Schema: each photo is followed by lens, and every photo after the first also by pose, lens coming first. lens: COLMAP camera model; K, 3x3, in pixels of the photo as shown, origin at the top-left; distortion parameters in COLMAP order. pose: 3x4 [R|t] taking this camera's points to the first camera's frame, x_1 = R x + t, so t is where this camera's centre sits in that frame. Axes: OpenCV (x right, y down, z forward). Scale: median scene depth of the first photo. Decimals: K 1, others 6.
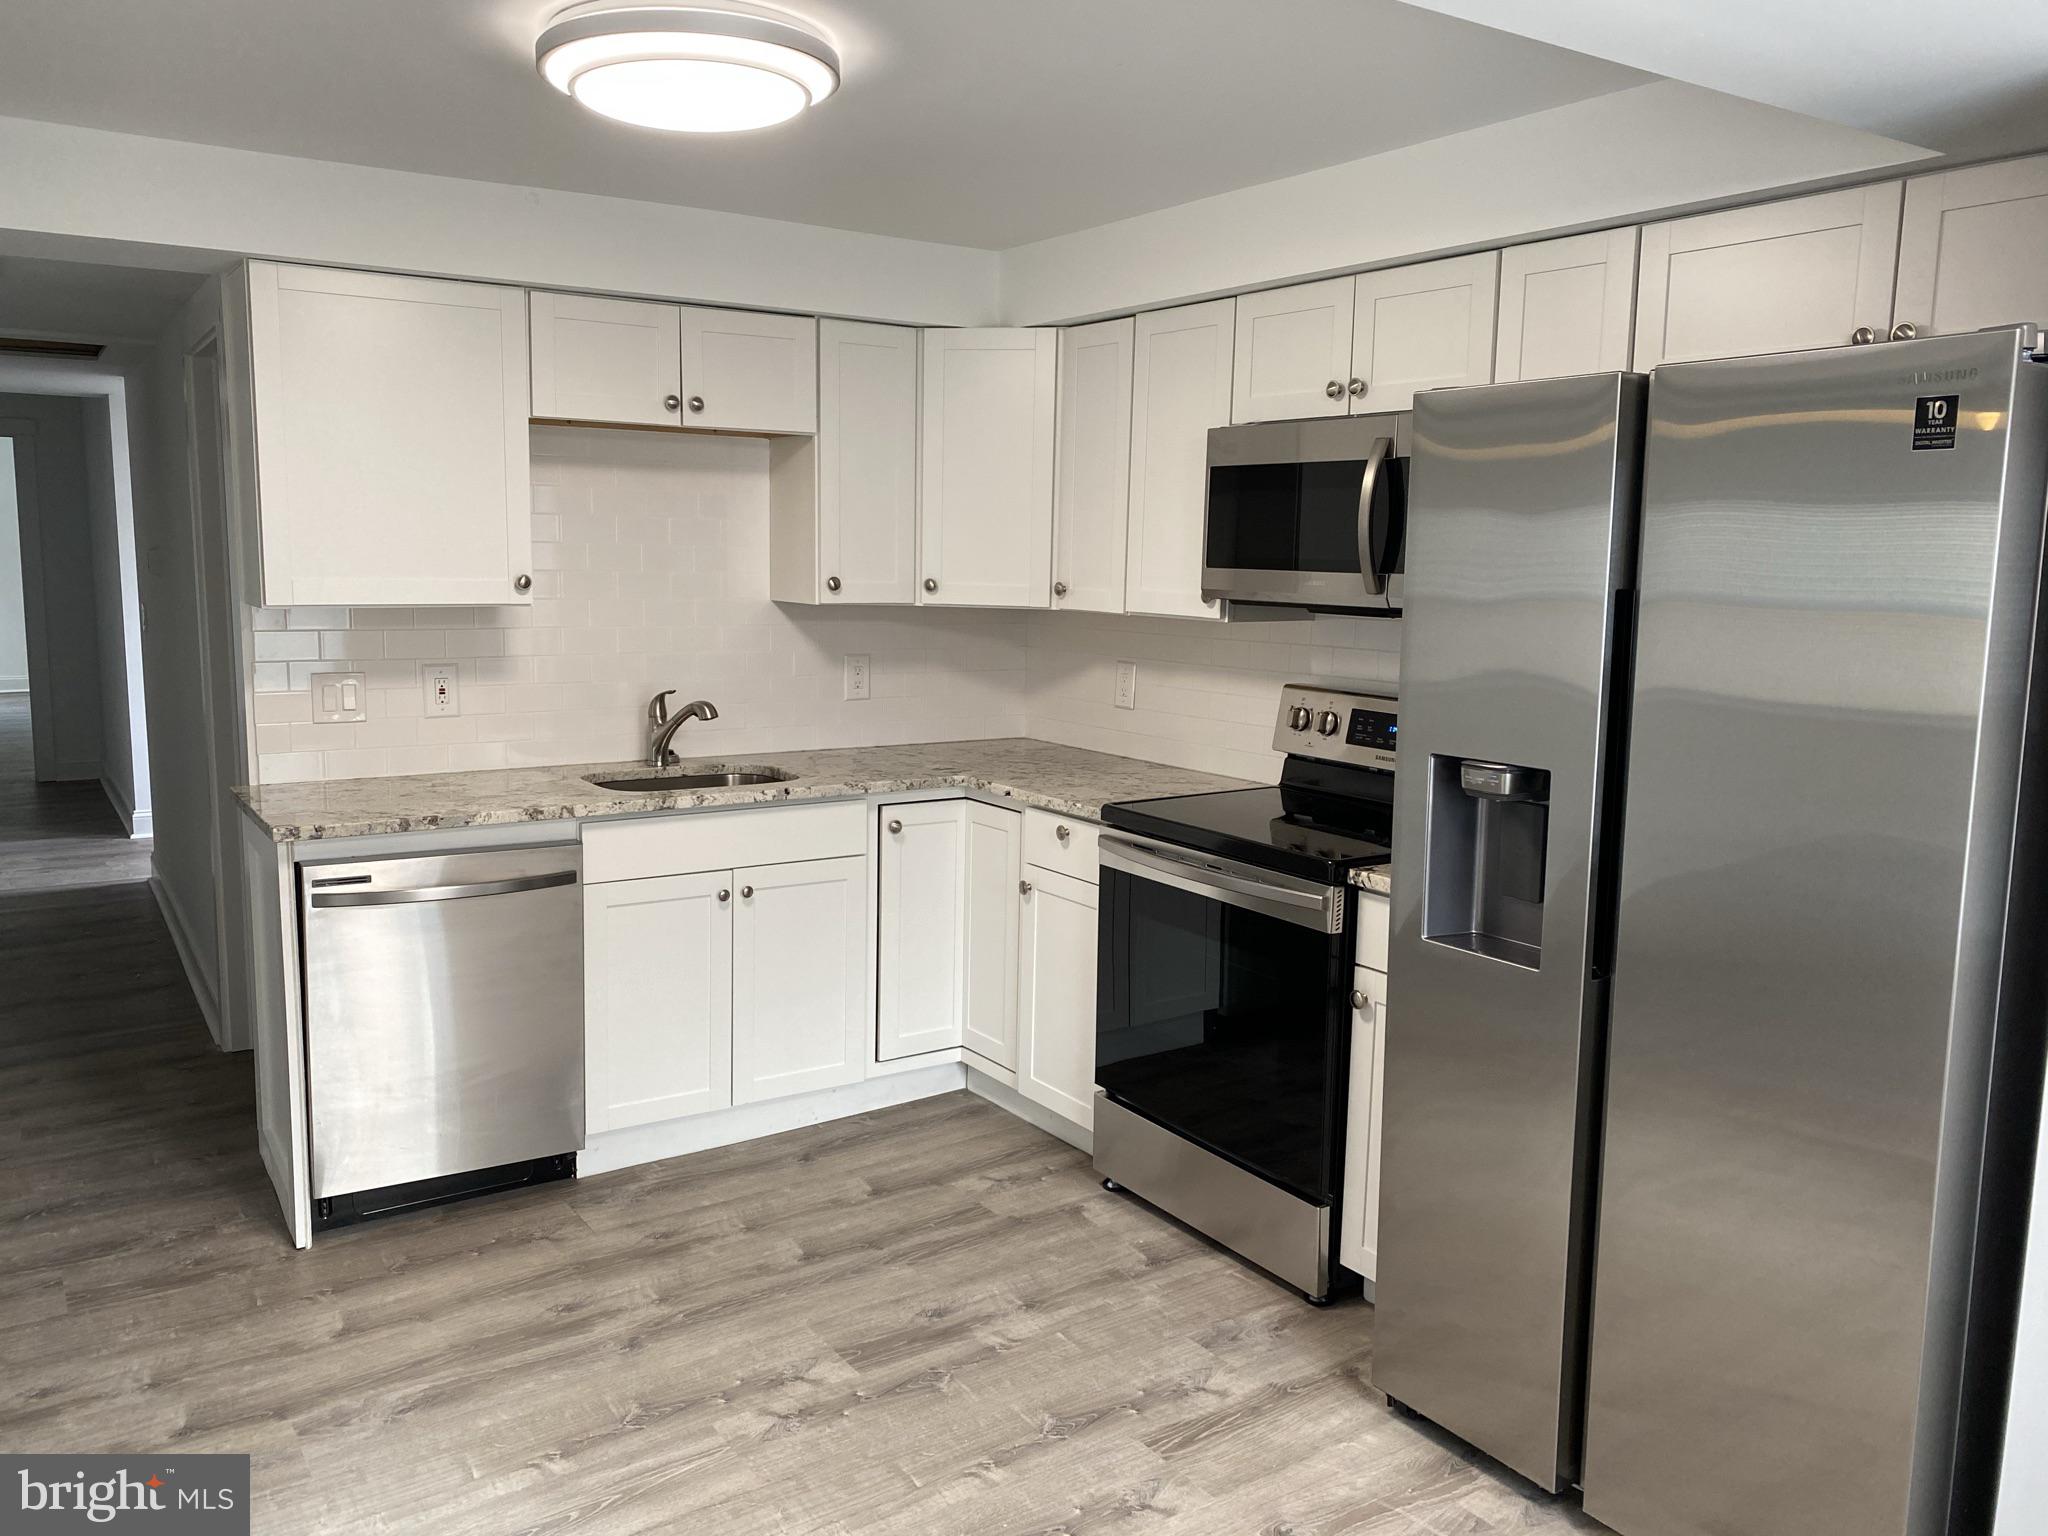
lens RADIAL K [[1589.9, 0, 1024.0], [0, 1589.9, 768.0], [0, 0, 1]] dist [0.089412, -0.113431]
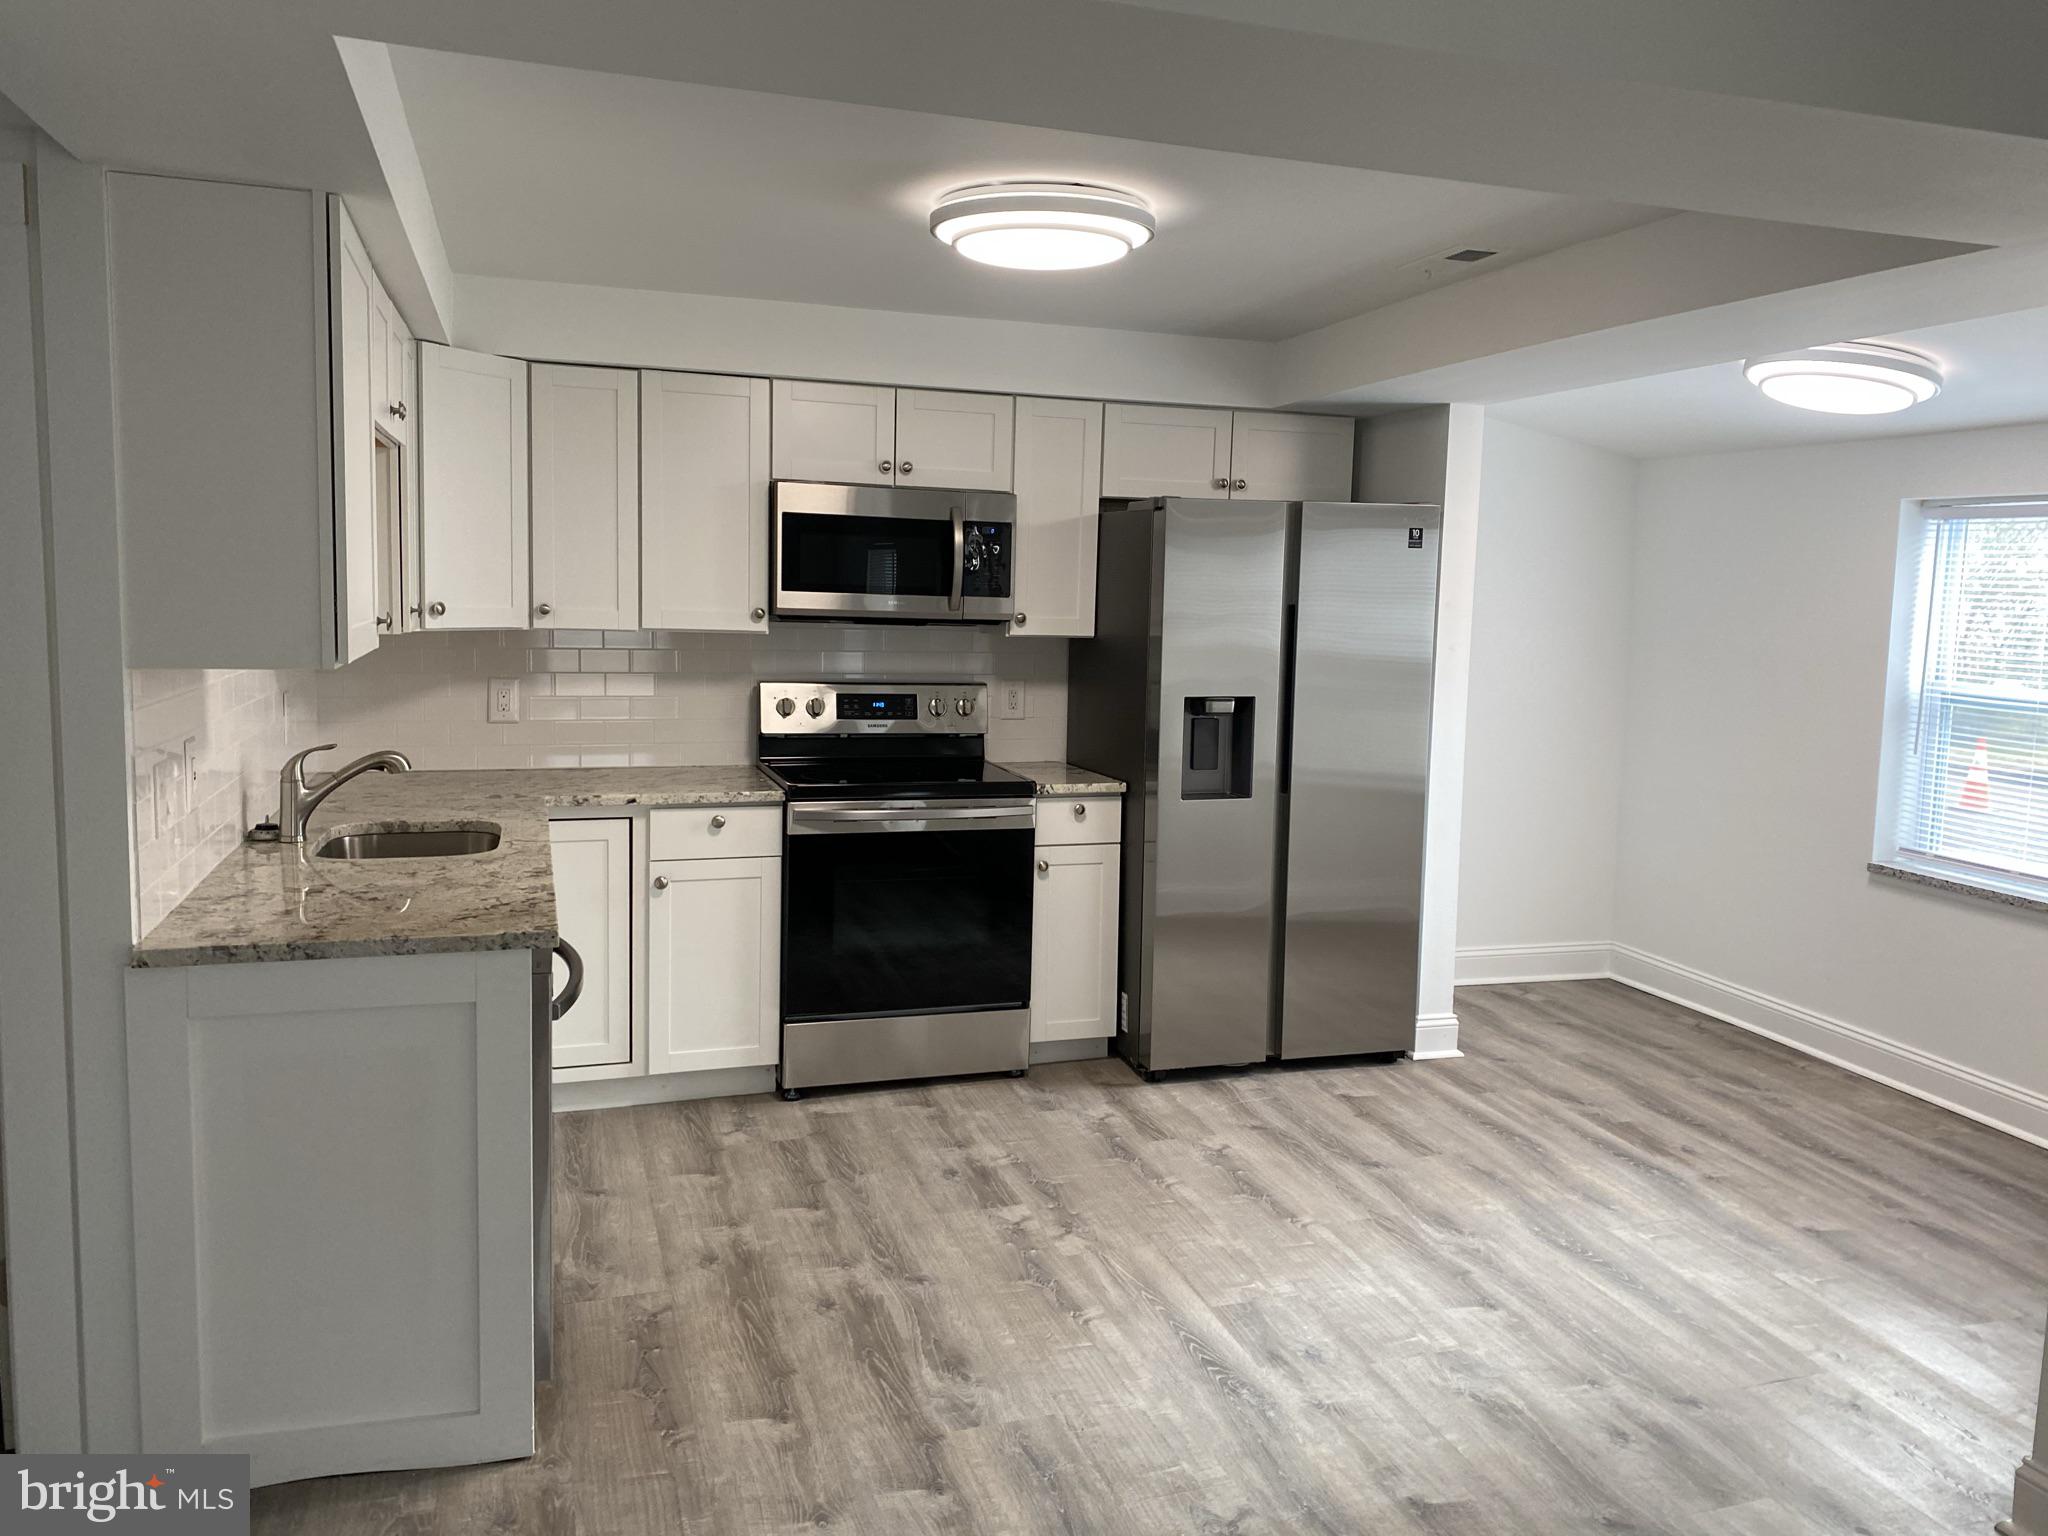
lens RADIAL K [[1589.9, 0, 1024.0], [0, 1589.9, 768.0], [0, 0, 1]] dist [0.089412, -0.113431]
pose [[0.251054, -0.124071, 0.959989, -1.238103], [0.114398, 0.988604, 0.097852, -0.103421], [-0.961189, 0.085255, 0.262386, 0.576796]]
